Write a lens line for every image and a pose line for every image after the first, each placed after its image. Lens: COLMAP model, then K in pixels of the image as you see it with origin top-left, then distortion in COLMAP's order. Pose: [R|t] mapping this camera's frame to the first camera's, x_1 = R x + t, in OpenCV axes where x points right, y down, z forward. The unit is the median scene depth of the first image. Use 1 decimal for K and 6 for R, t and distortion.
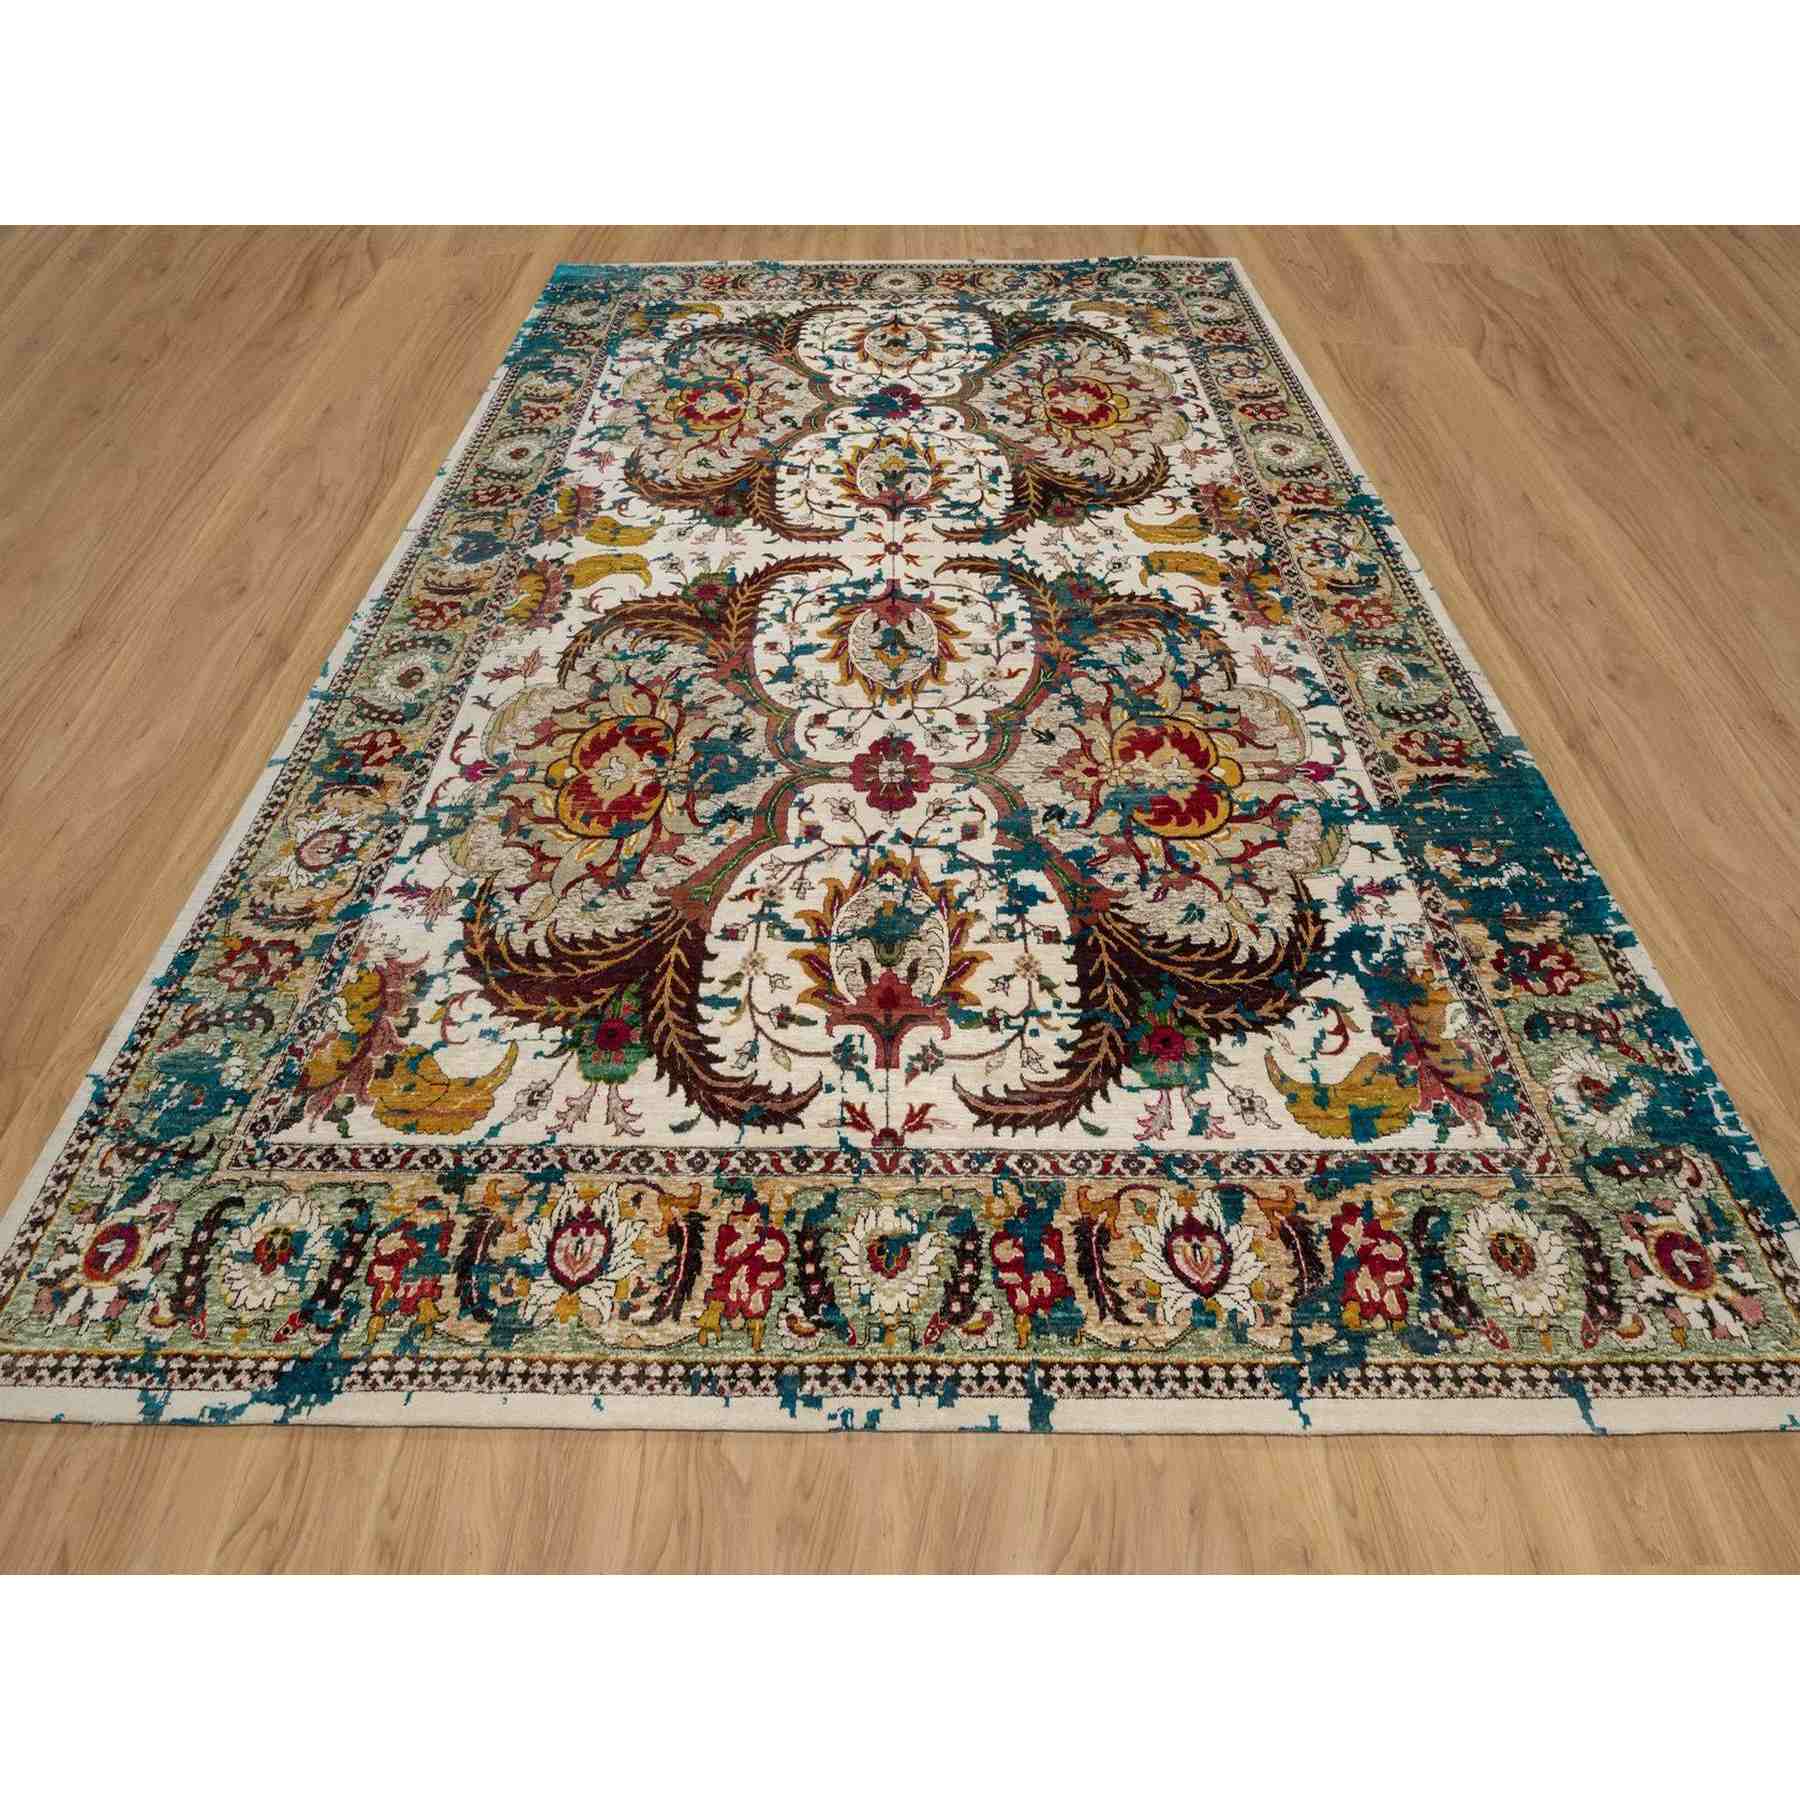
lens RADIAL K [[967.5, 0, 900.0], [0, 967.5, 900.0], [0, 0, 1]] dist [-0.001644, 0.000408]
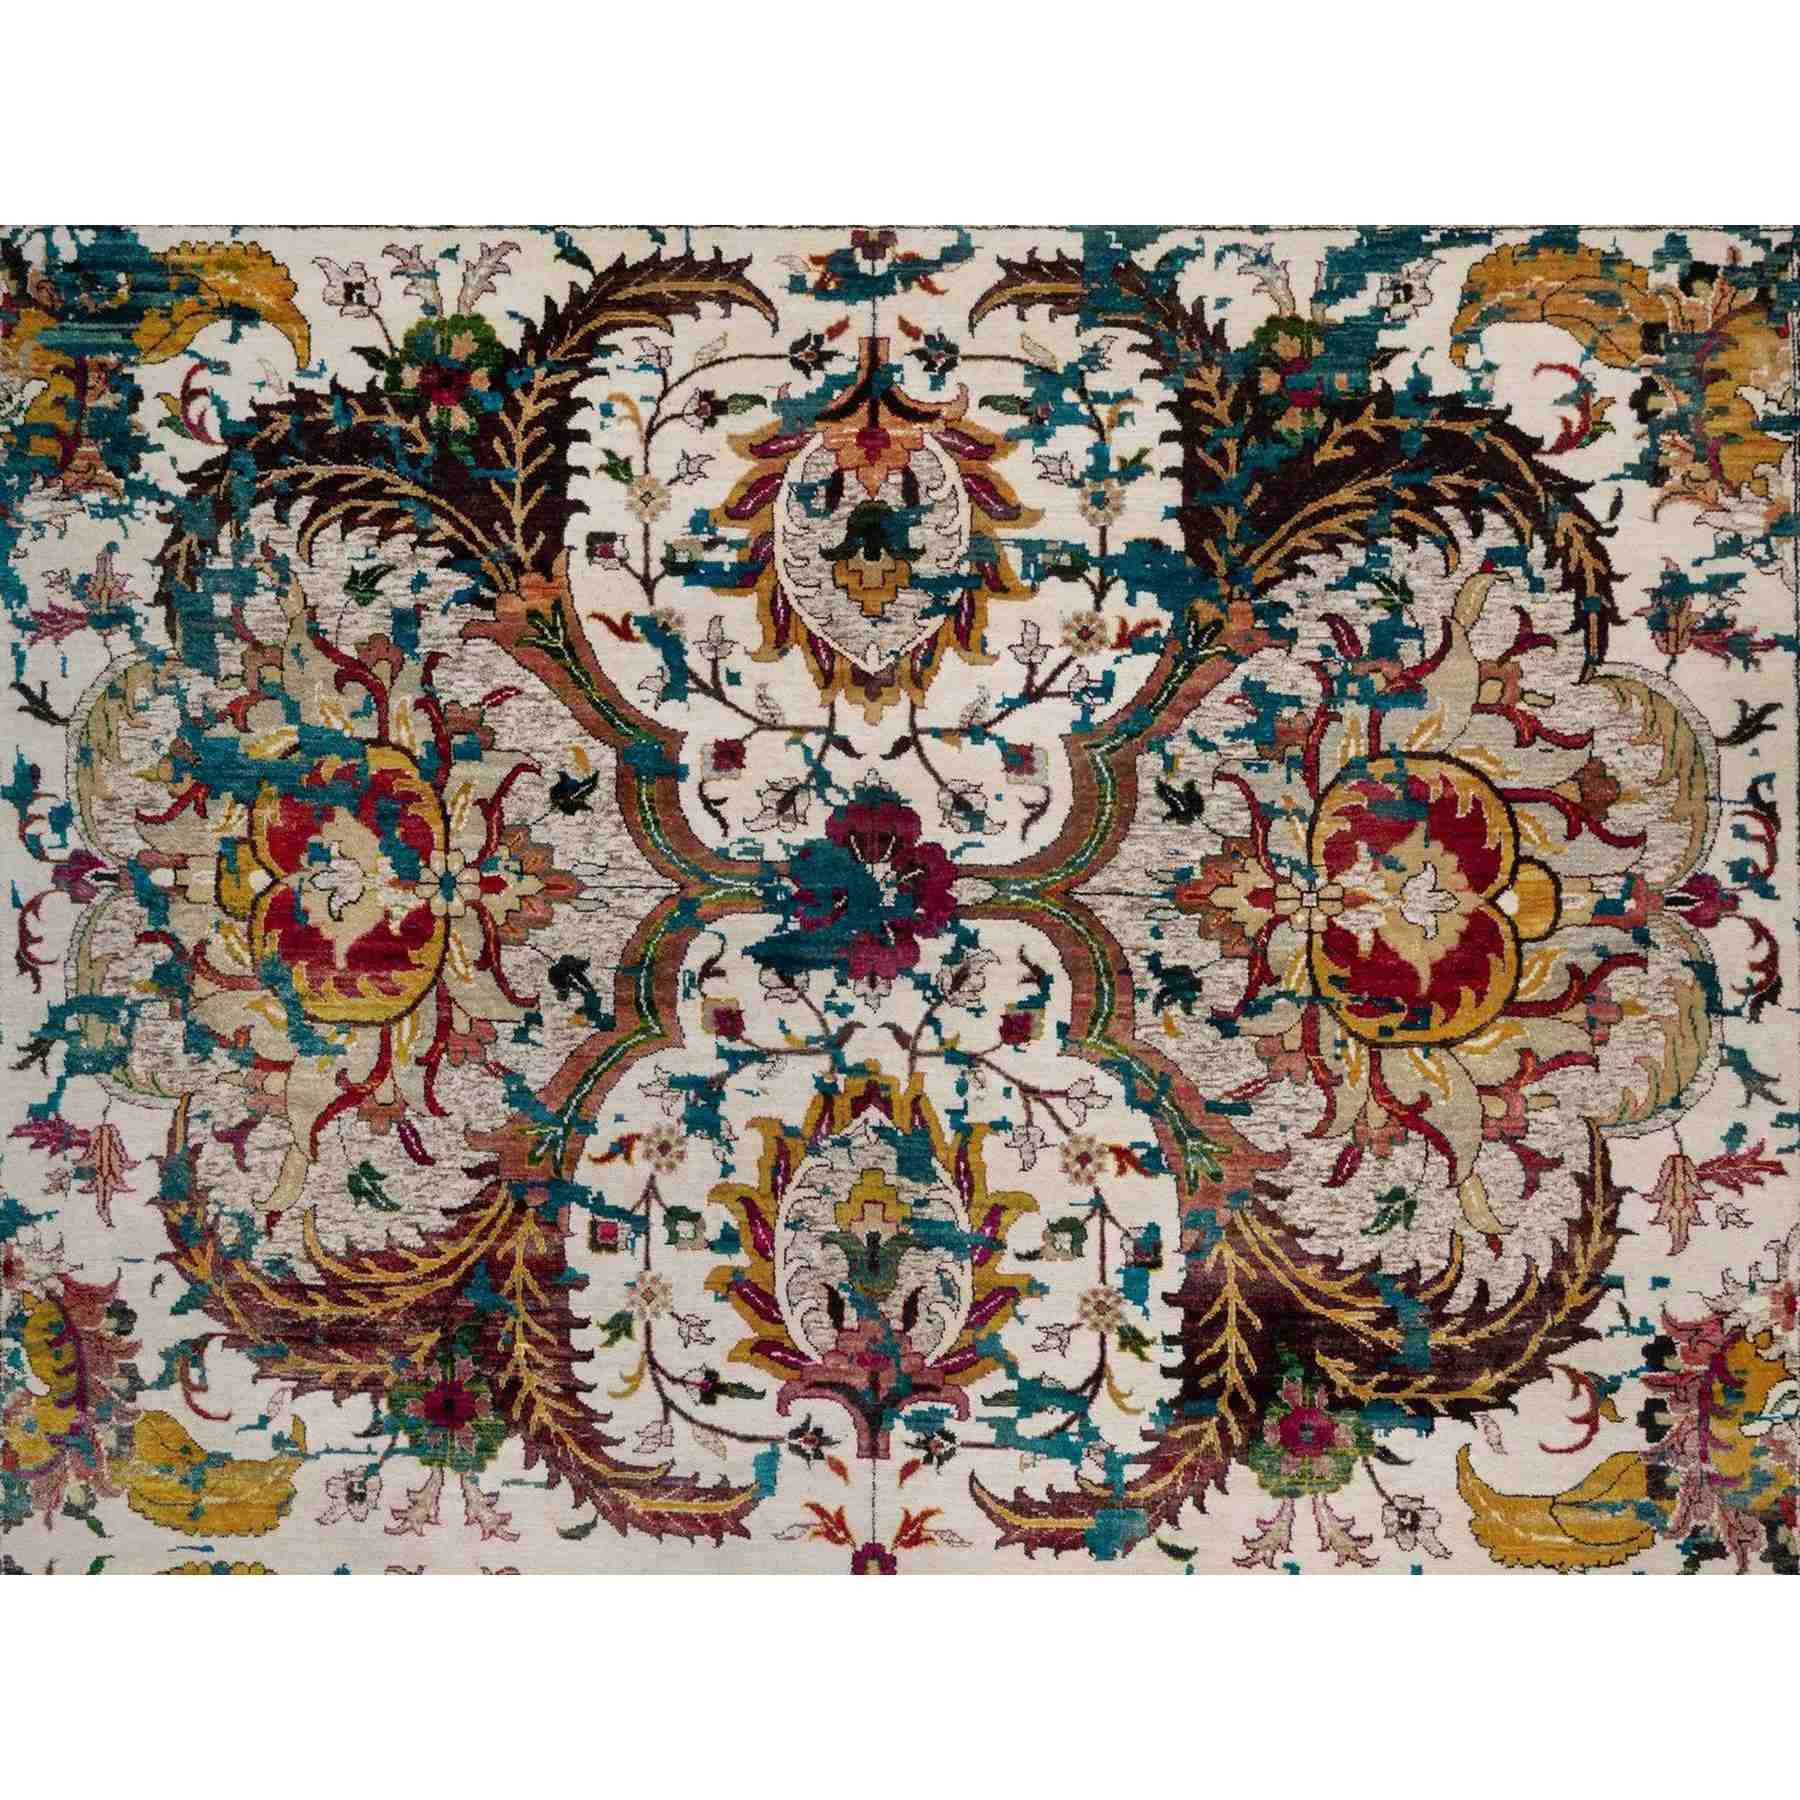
lens RADIAL K [[1322.8, 0, 862.6], [0, 1322.8, 899.8], [0, 0, 1]] dist [0.002237, -0.007476]
pose [[0.999788, -0.002469, -0.020435, 0.000528], [0.014581, 0.785668, 0.618476, -0.813480], [0.014528, -0.618643, 0.785538, 0.635791]]
